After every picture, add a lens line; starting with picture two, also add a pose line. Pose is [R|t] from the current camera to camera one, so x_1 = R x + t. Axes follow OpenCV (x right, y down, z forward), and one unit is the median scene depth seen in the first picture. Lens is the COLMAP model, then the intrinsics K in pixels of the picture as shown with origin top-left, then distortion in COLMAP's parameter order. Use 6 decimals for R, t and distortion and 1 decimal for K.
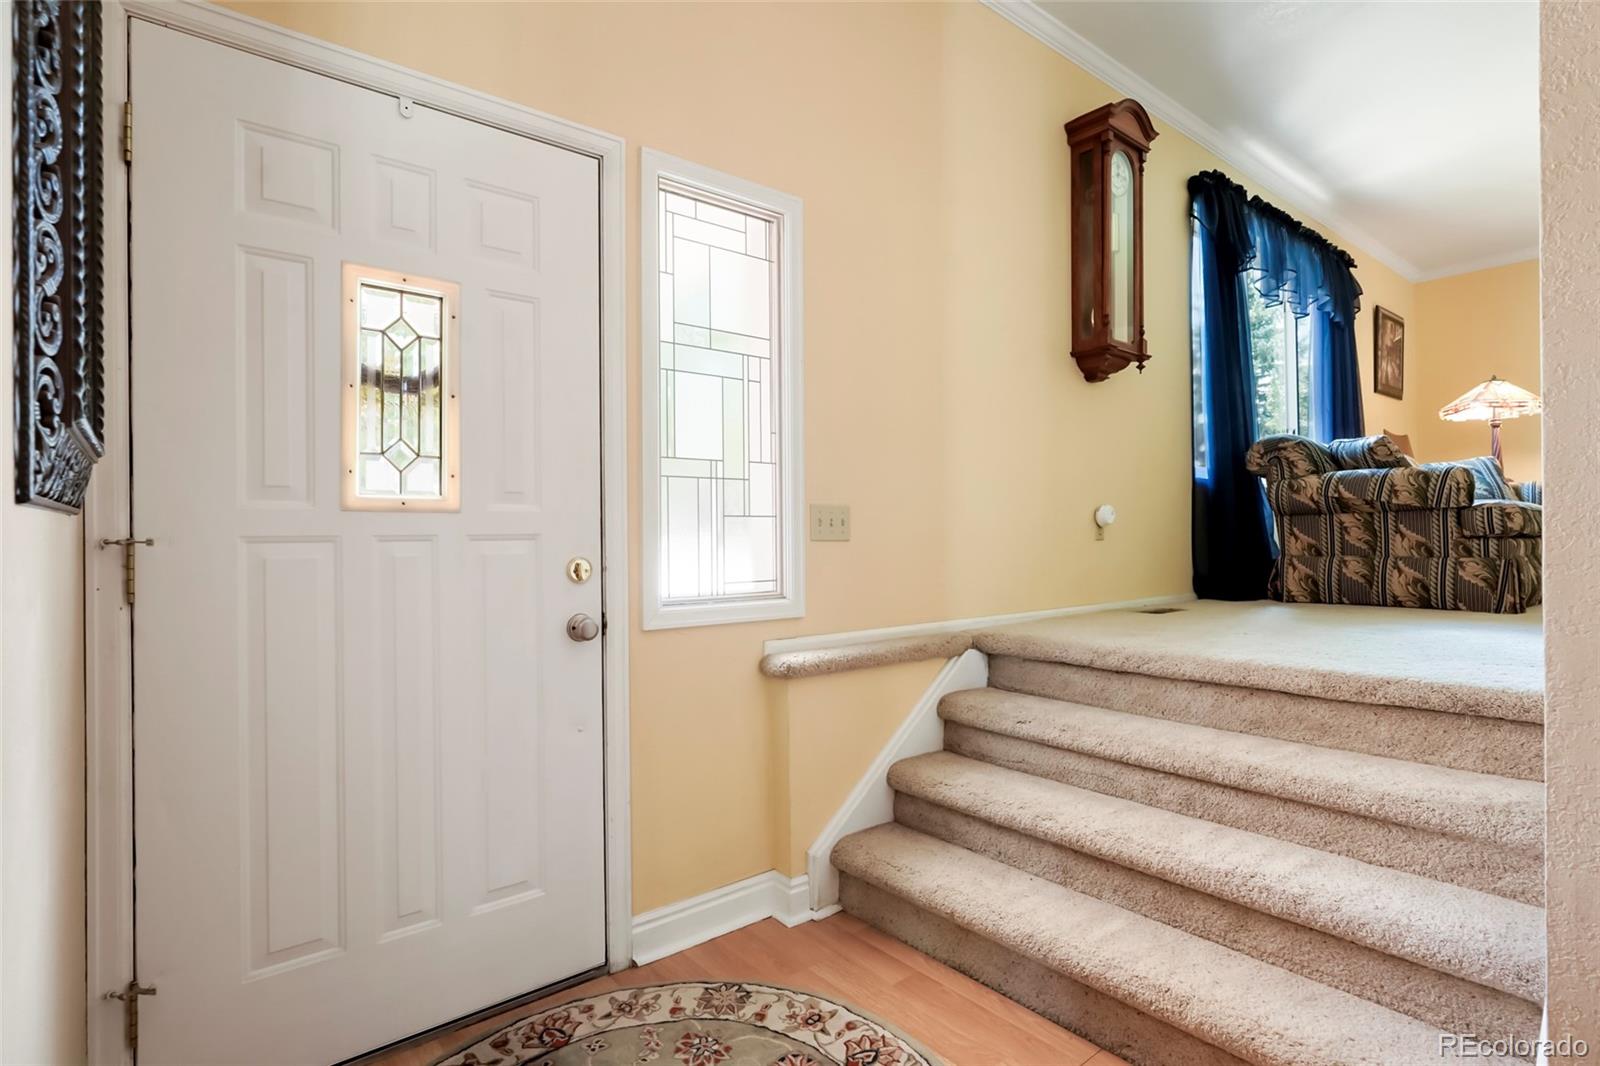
lens RADIAL K [[850.4, 0, 788.0], [0, 850.4, 533.1], [0, 0, 1]] dist [-0.002767, 0.001997]
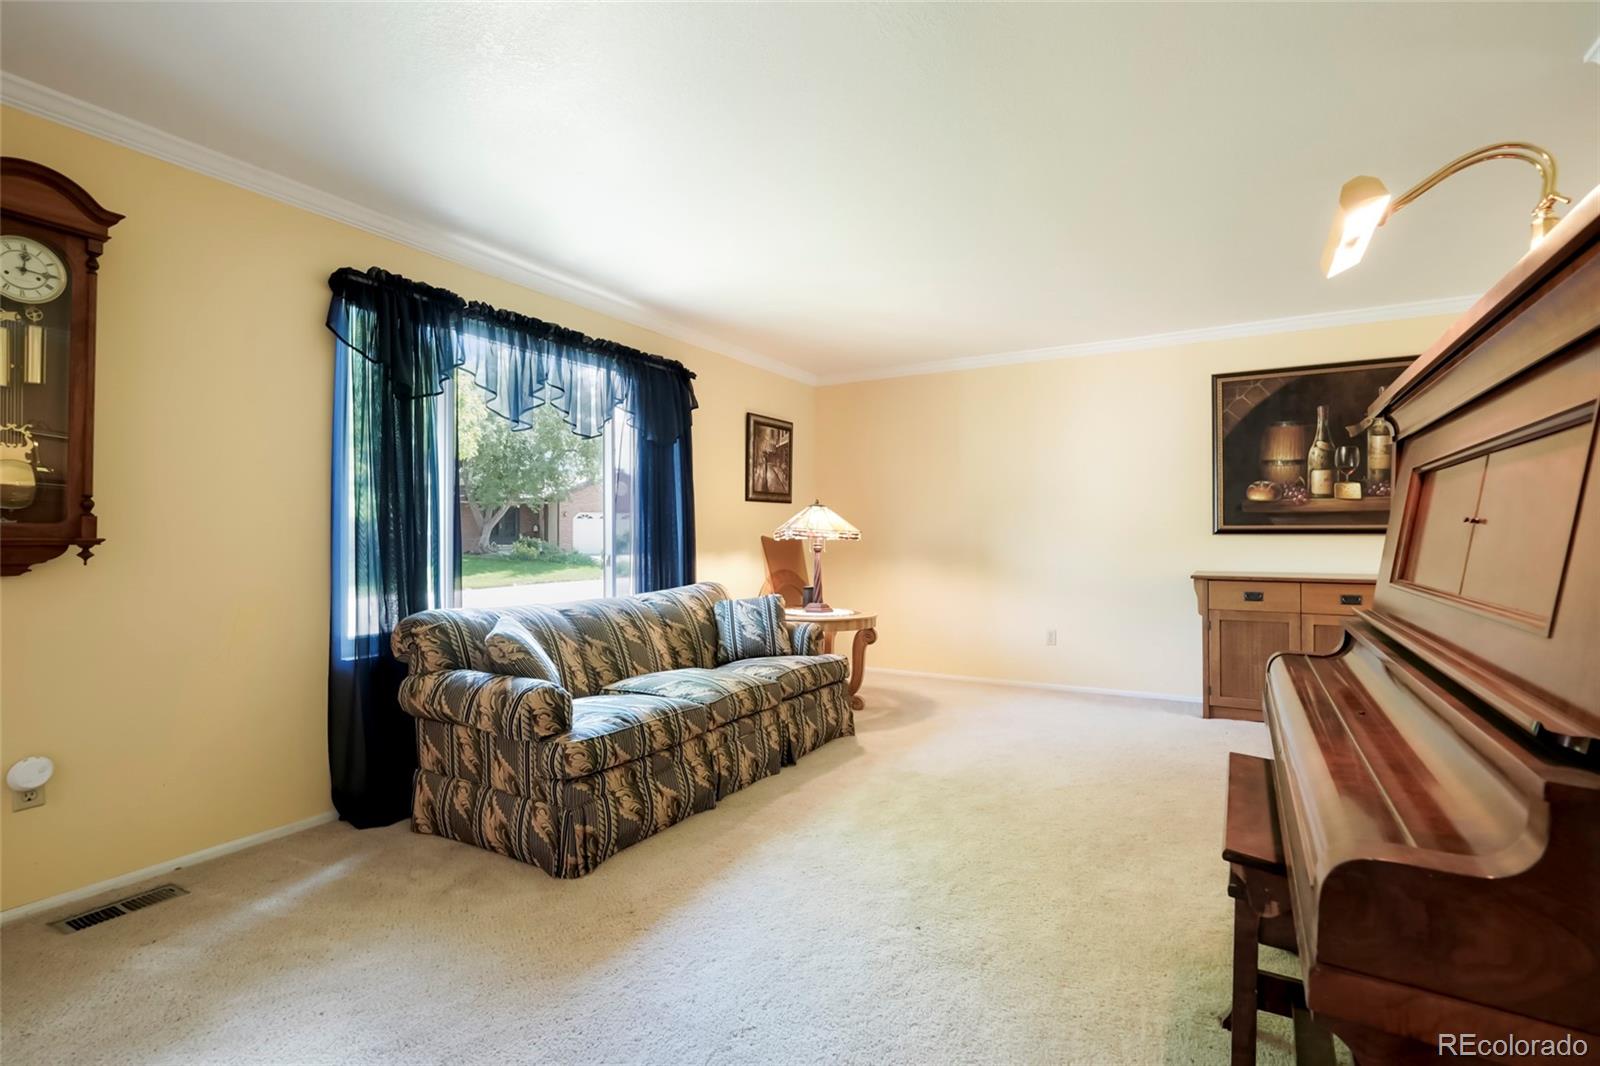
lens RADIAL K [[788.0, 0, 809.8], [0, 788.0, 538.6], [0, 0, 1]] dist [-0.000302, -0.000149]
pose [[0.934915, 0.009038, 0.354756, 0.706763], [-0.013979, 0.999838, 0.011367, -0.215652], [-0.354595, -0.015587, 0.934890, 0.194420]]
